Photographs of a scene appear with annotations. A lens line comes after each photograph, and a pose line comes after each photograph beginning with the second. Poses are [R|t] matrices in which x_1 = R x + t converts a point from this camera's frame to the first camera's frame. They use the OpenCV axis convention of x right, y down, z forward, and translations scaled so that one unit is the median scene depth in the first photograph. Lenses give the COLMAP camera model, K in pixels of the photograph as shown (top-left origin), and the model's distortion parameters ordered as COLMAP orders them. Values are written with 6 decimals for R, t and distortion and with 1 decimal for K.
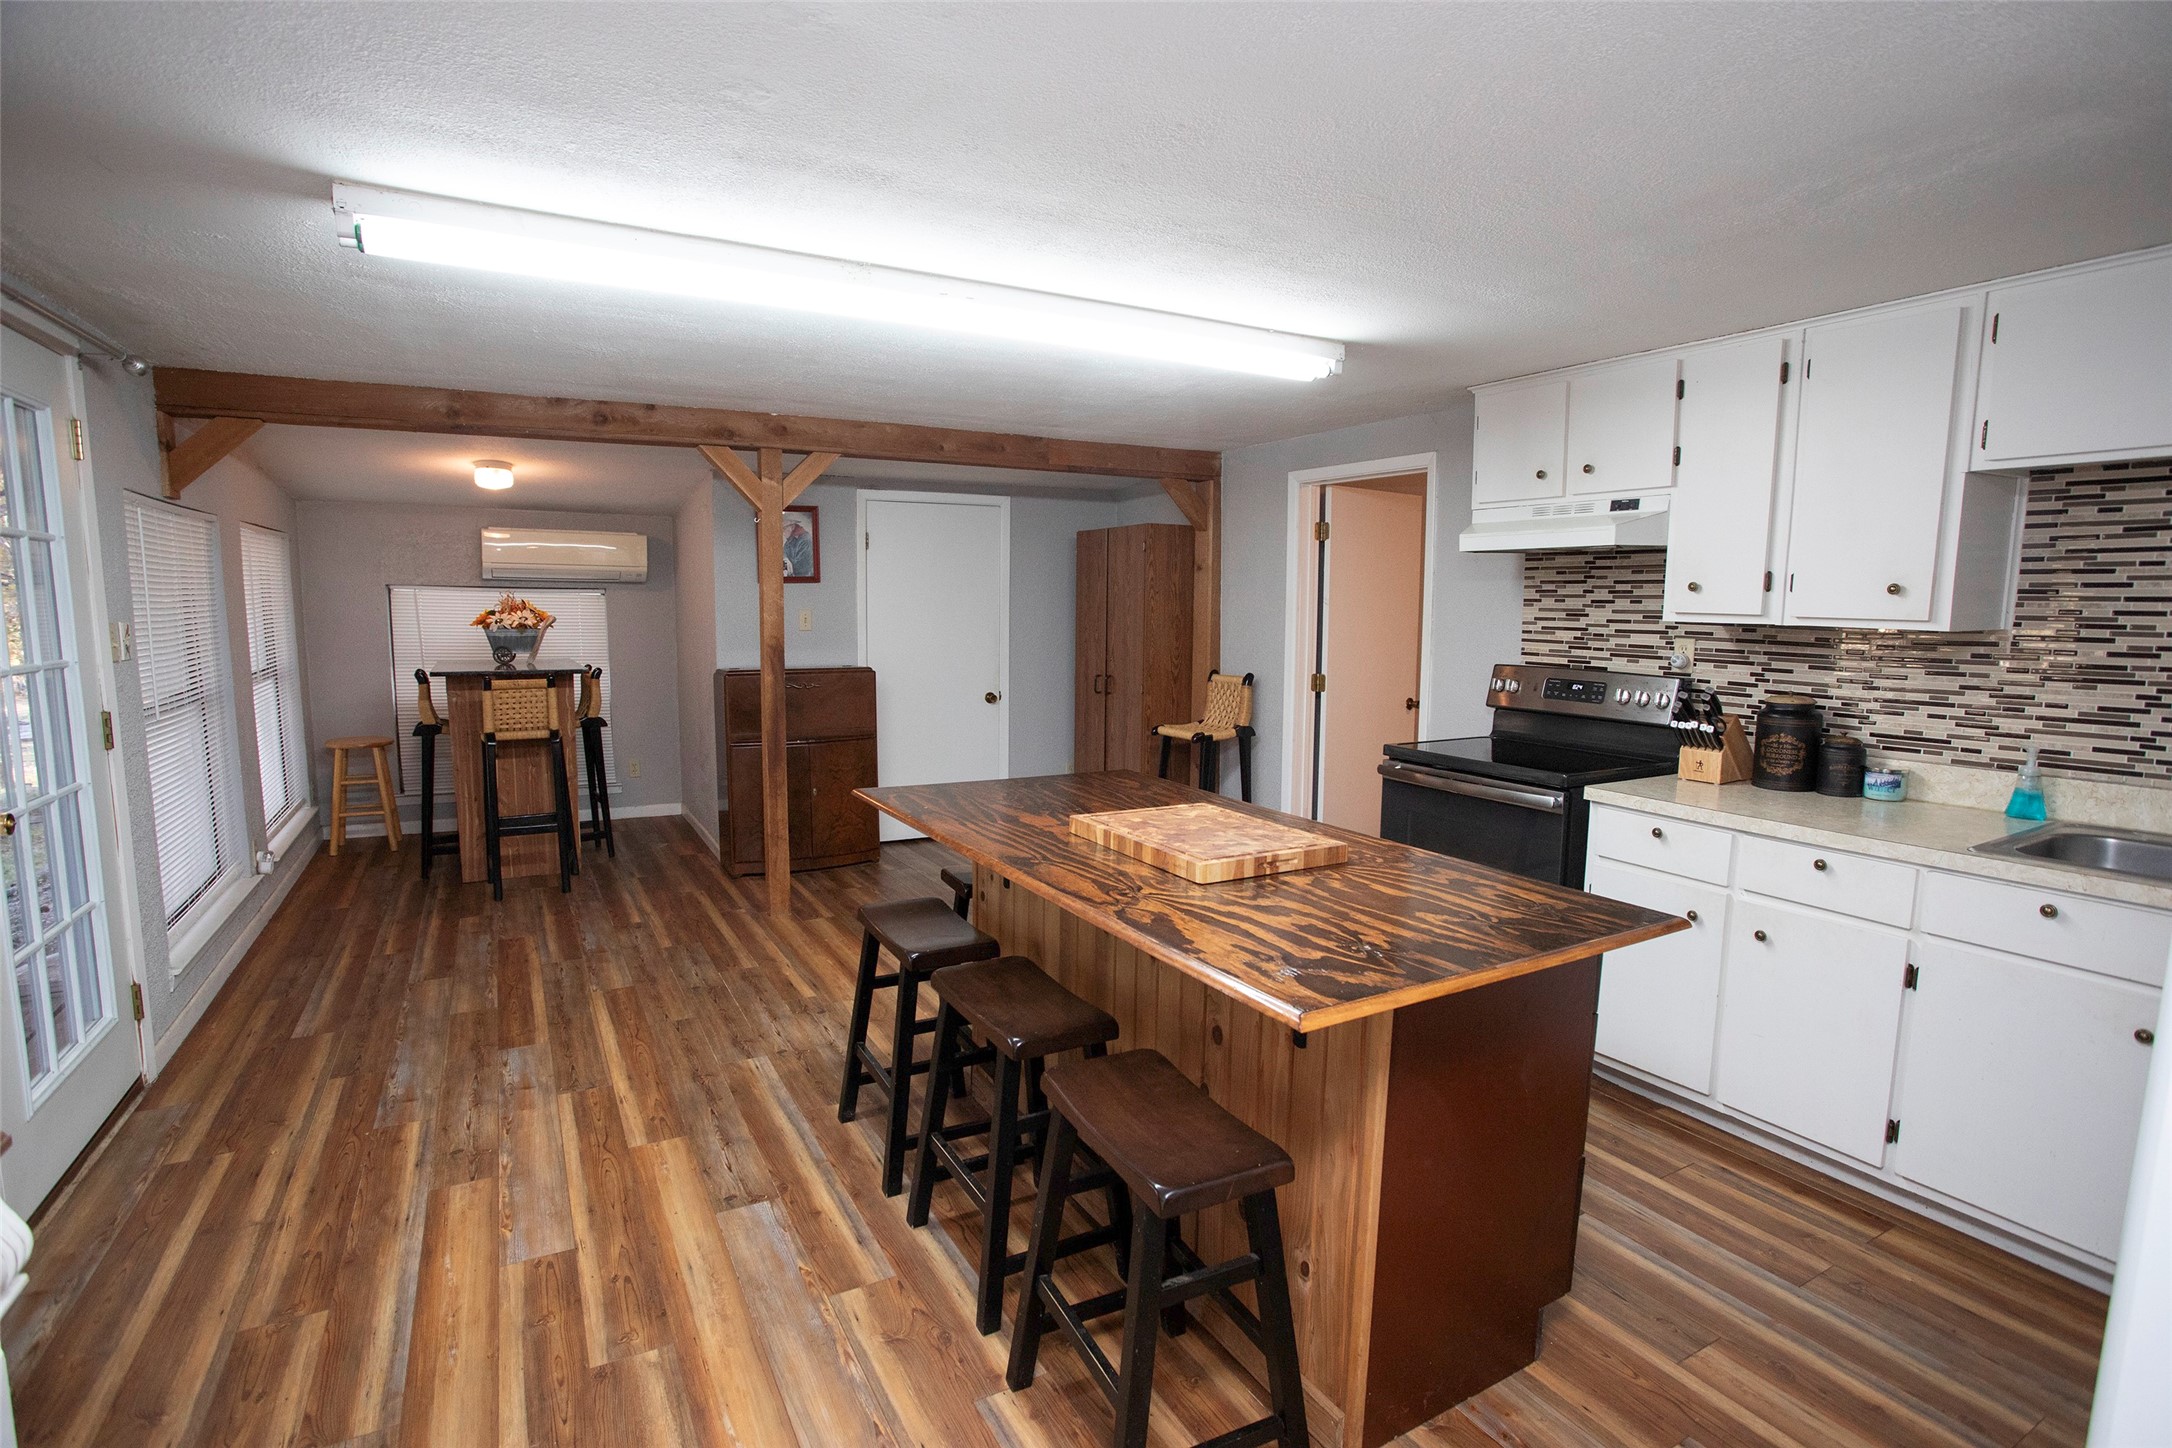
lens RADIAL K [[1057.7, 0, 1087.1], [0, 1057.7, 730.2], [0, 0, 1]] dist [-0.074943, 0.041766]
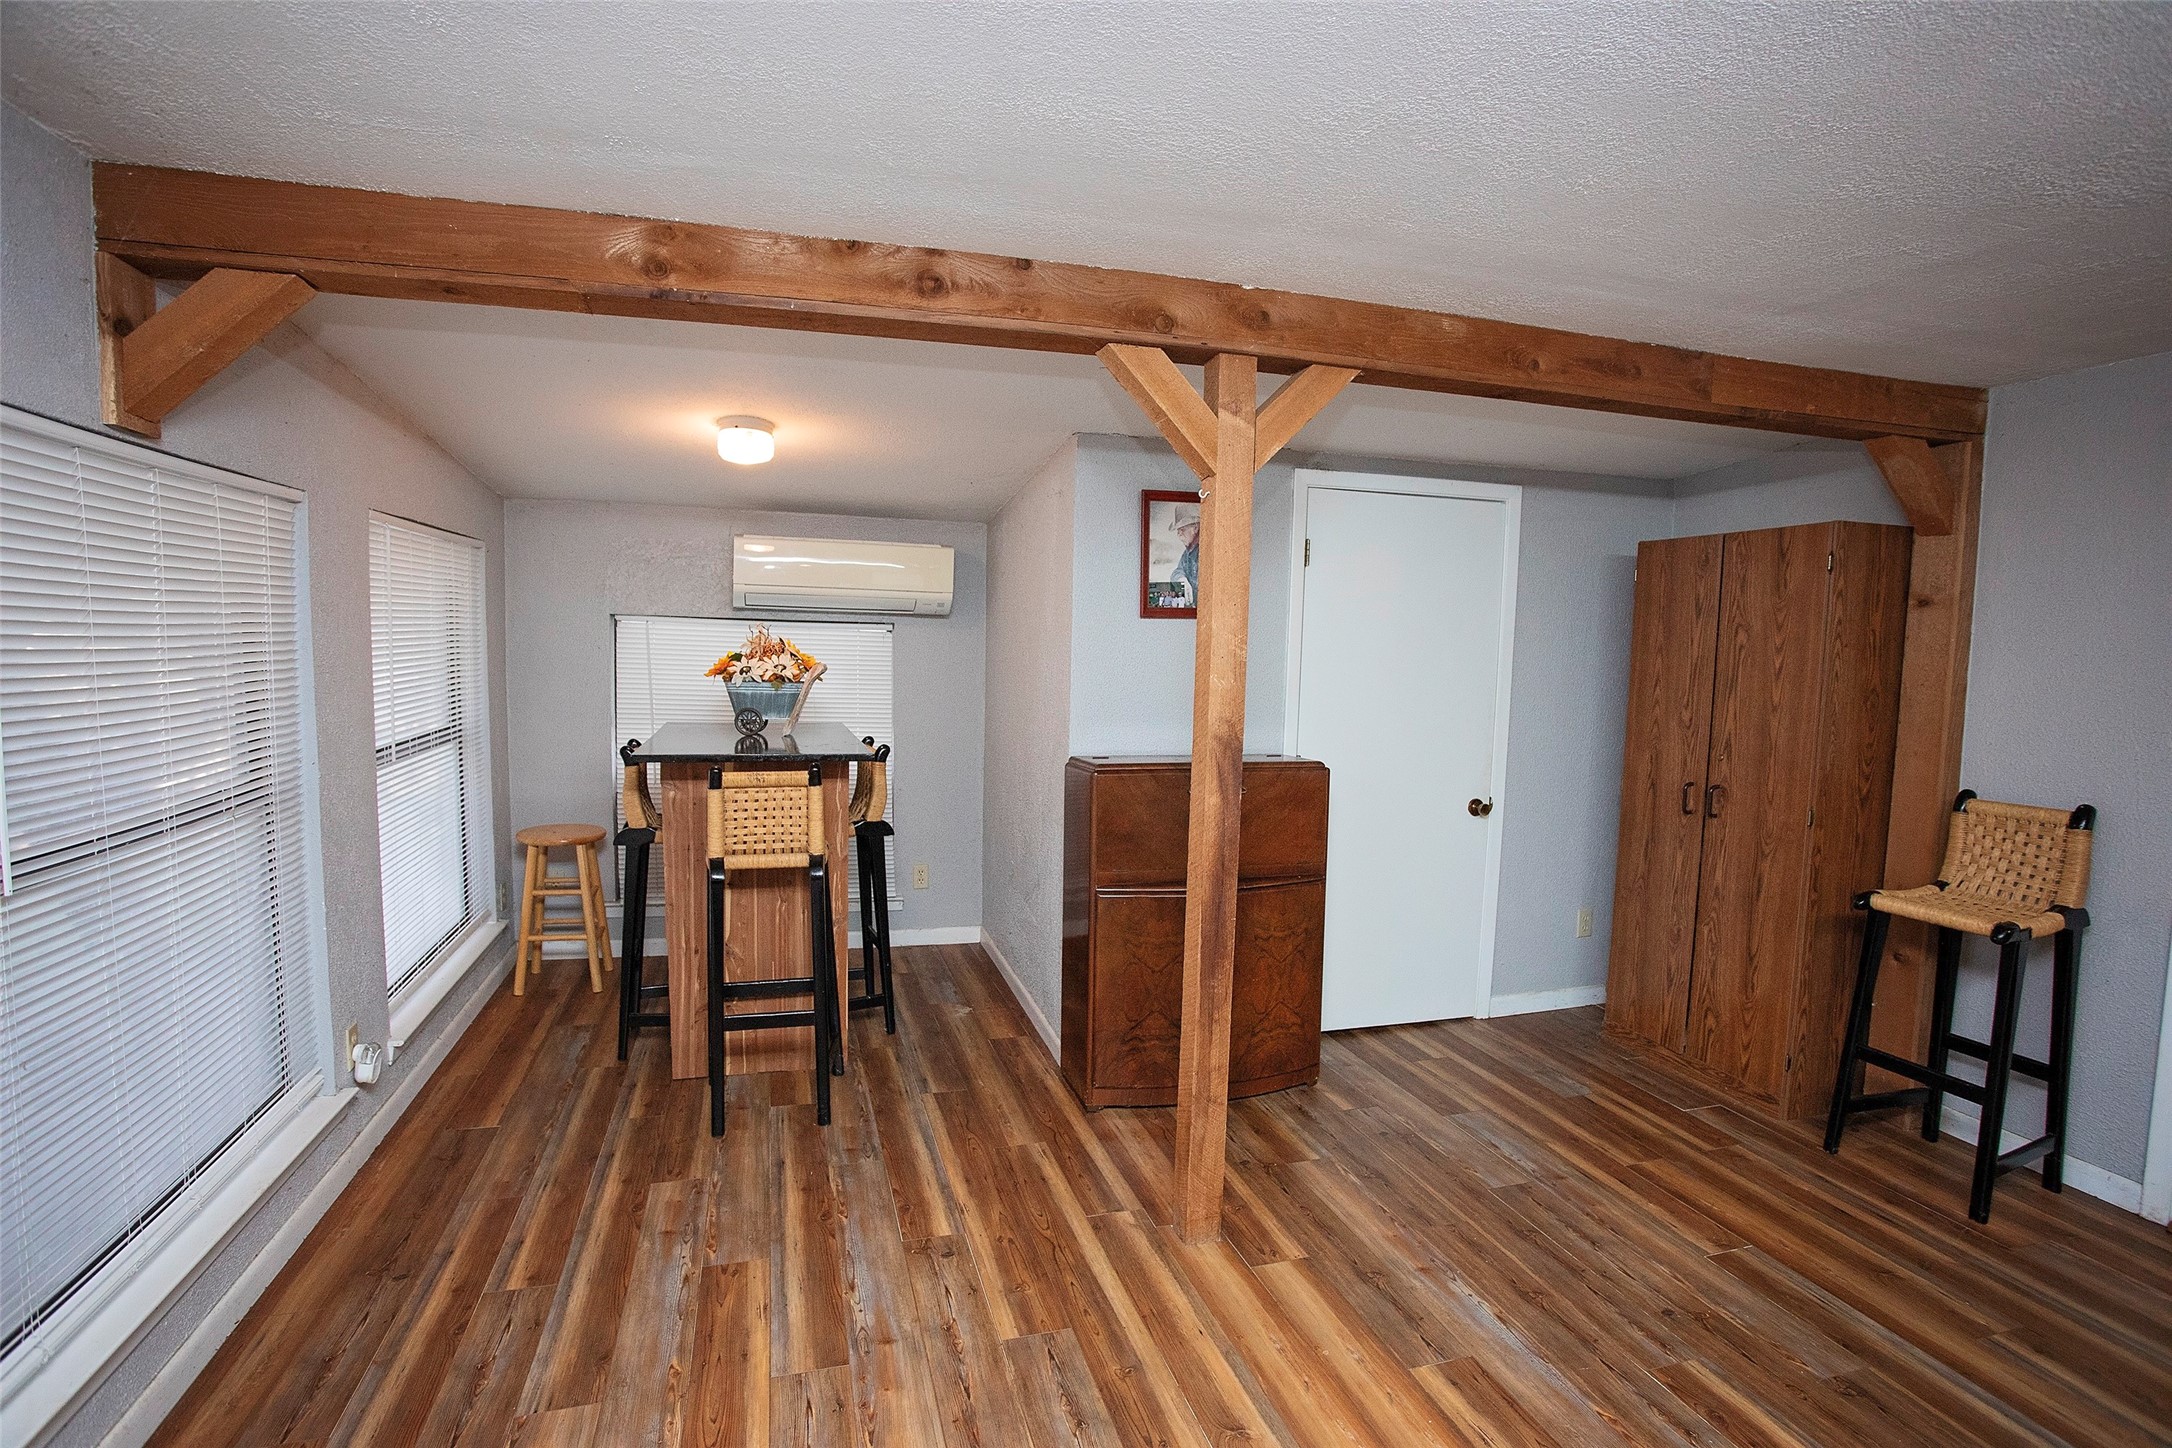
lens RADIAL K [[1057.7, 0, 1087.1], [0, 1057.7, 730.2], [0, 0, 1]] dist [-0.074943, 0.041766]
pose [[0.974407, 0.031030, -0.222638, -0.220821], [-0.039587, 0.998635, -0.034078, -0.056631], [0.221277, 0.042019, 0.974305, 0.427287]]
